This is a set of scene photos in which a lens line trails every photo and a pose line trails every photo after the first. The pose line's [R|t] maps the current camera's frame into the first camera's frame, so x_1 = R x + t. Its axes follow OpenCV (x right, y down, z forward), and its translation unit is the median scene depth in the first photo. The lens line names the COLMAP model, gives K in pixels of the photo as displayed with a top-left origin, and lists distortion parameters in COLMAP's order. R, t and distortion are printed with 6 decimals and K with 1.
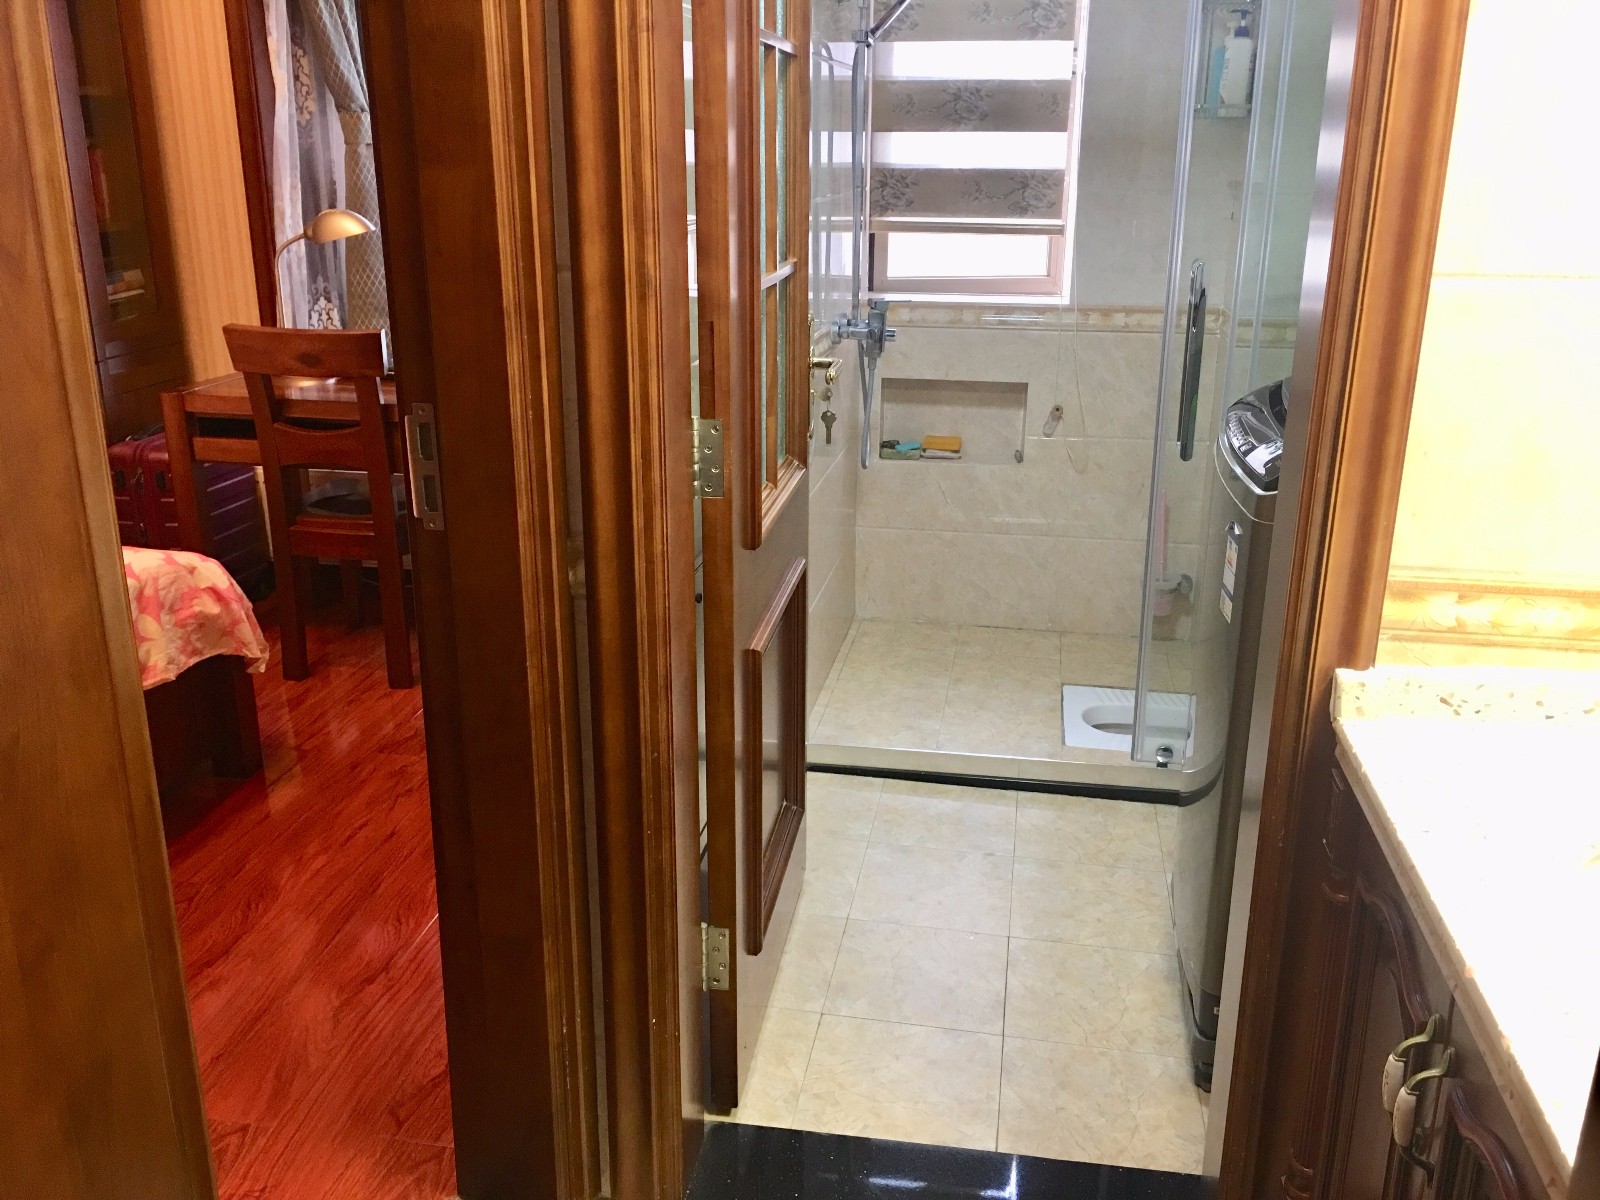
lens RADIAL K [[1372.8, 0, 802.7], [0, 1372.8, 605.1], [0, 0, 1]] dist [0.030436, -0.016512]
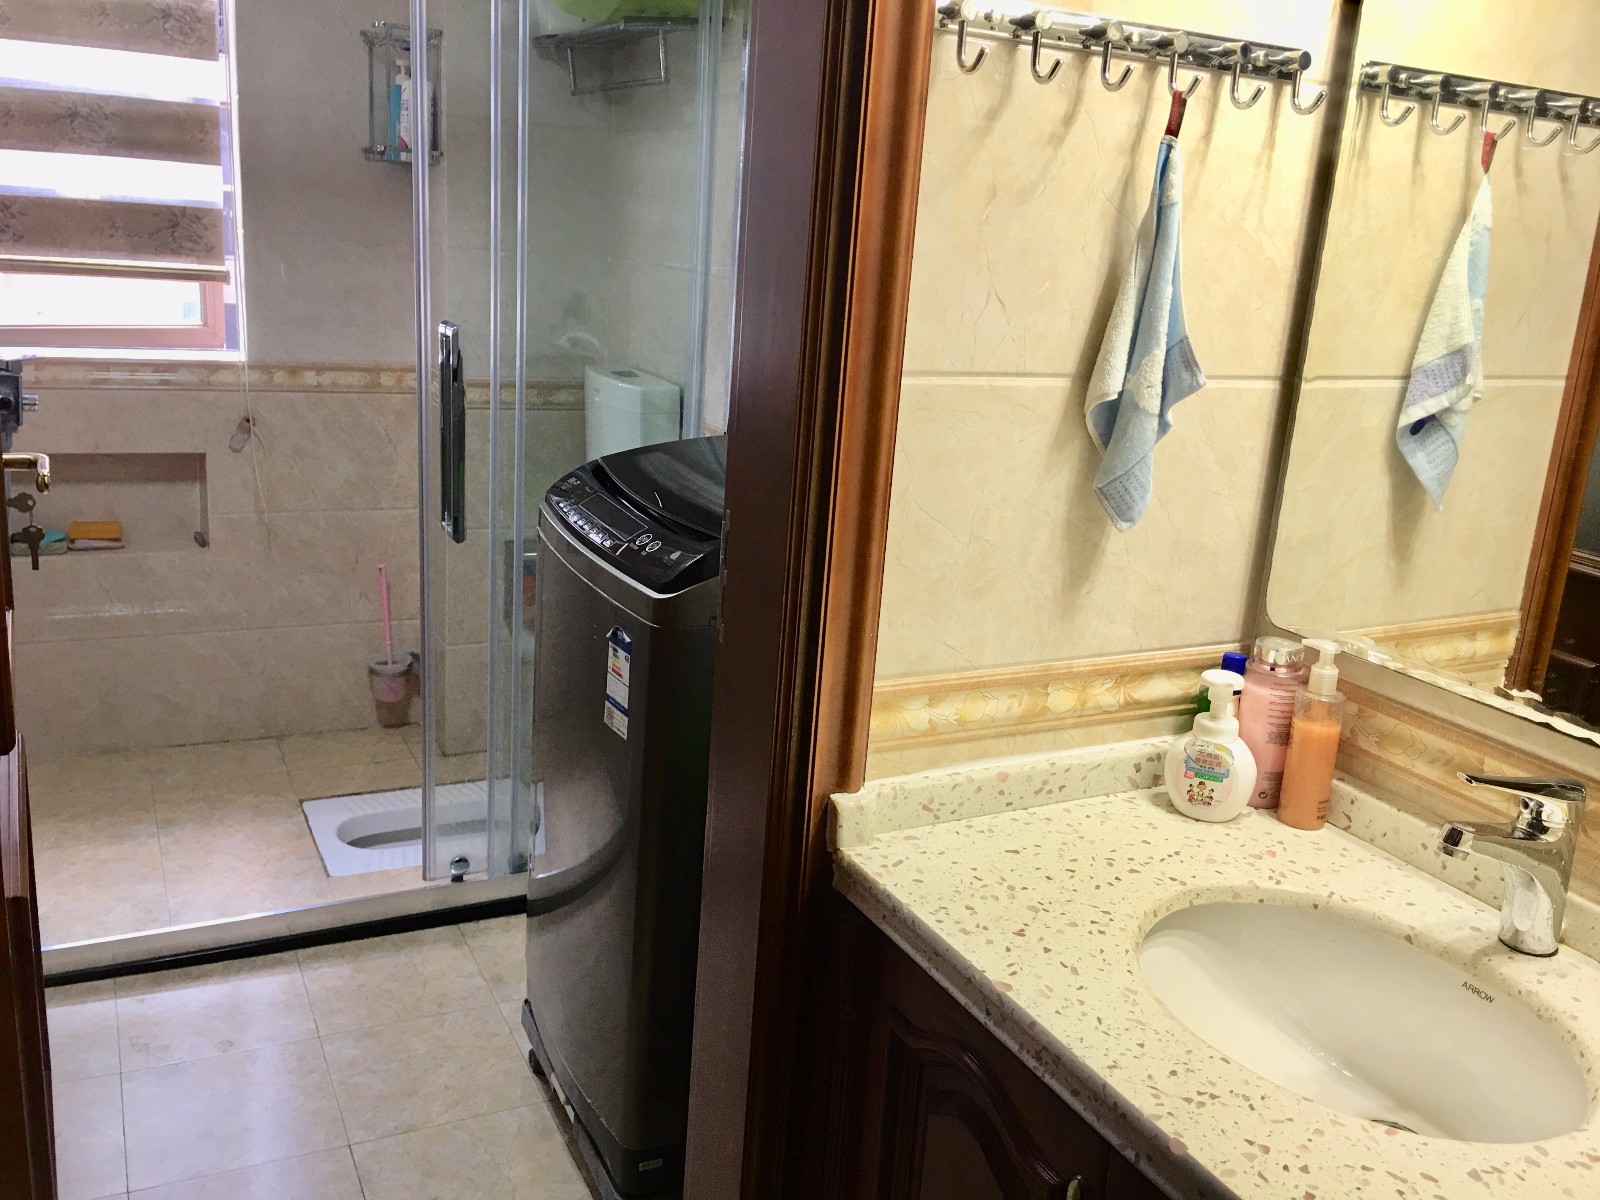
lens RADIAL K [[1372.8, 0, 802.3], [0, 1372.8, 586.3], [0, 0, 1]] dist [0.030436, -0.016512]
pose [[0.790969, -0.105189, 0.602746, -0.068433], [0.126473, 0.991944, 0.007144, -0.042131], [-0.598642, 0.070580, 0.797901, 0.116163]]
